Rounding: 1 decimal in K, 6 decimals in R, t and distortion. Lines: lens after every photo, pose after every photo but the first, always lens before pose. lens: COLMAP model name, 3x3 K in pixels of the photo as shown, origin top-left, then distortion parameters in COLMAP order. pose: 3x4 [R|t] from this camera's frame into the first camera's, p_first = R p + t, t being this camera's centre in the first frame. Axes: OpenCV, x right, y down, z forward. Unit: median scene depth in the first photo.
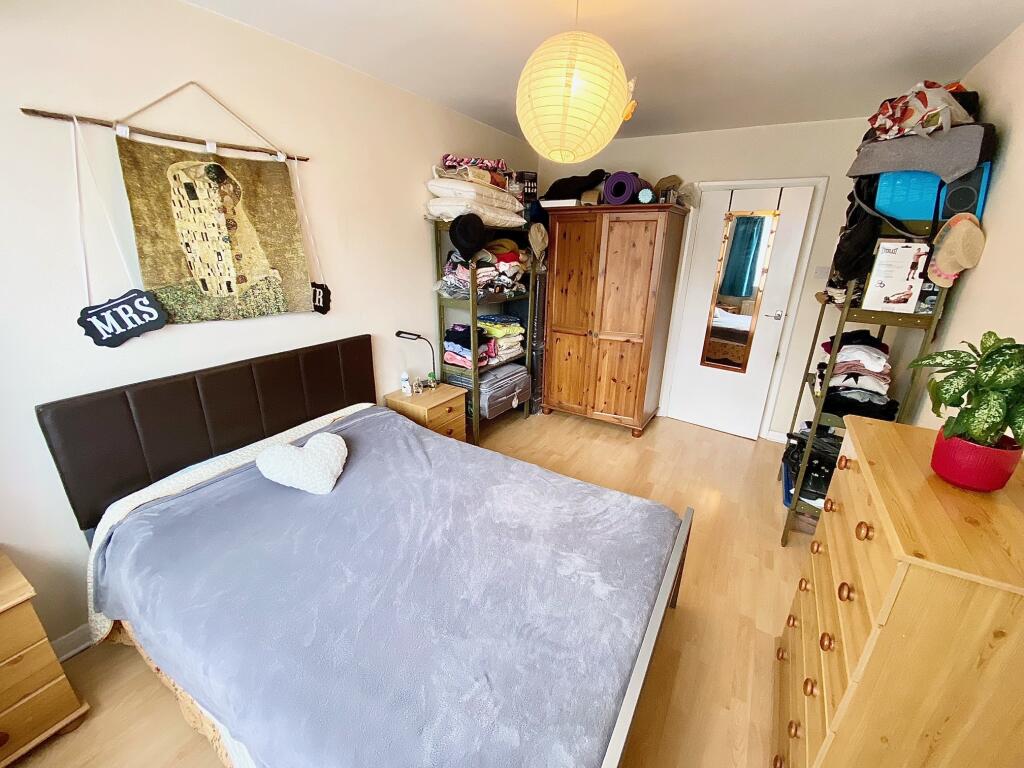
lens RADIAL K [[410.0, 0, 512.0], [0, 410.0, 384.0], [0, 0, 1]] dist [-0.051185, -0.000202]
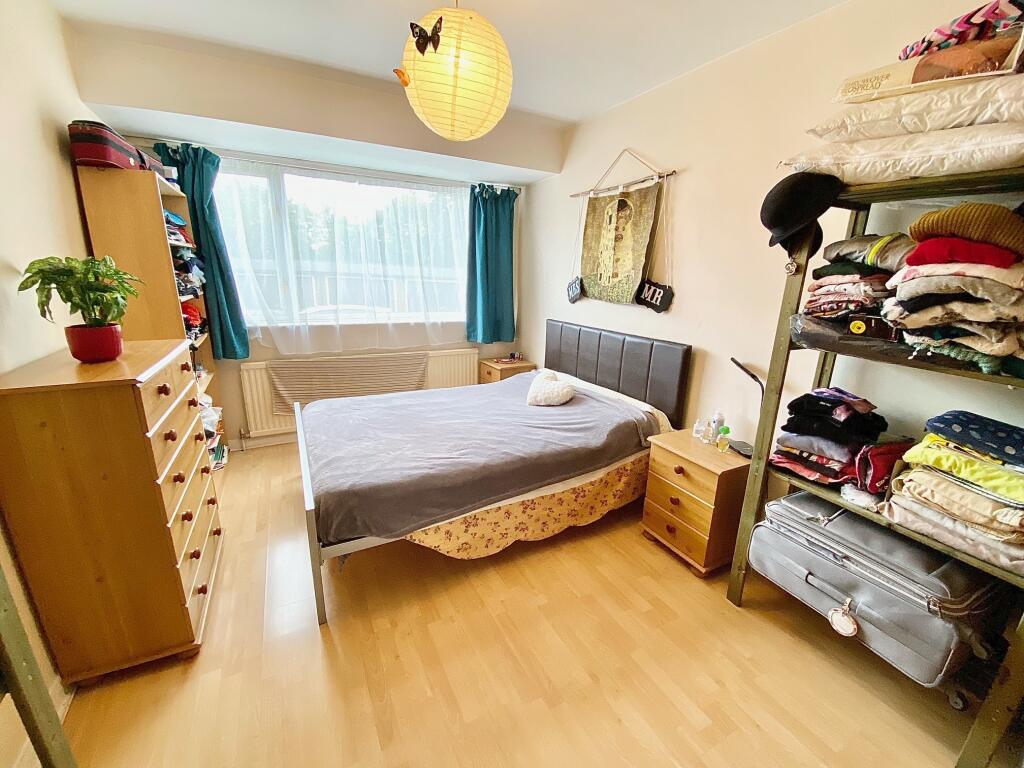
lens RADIAL K [[410.0, 0, 512.0], [0, 410.0, 384.0], [0, 0, 1]] dist [-0.051185, -0.000202]
pose [[-0.510867, 0.183600, -0.839825, 0.870701], [-0.304078, 0.875177, 0.376299, -0.378251], [0.804084, 0.447611, -0.391270, 1.529527]]
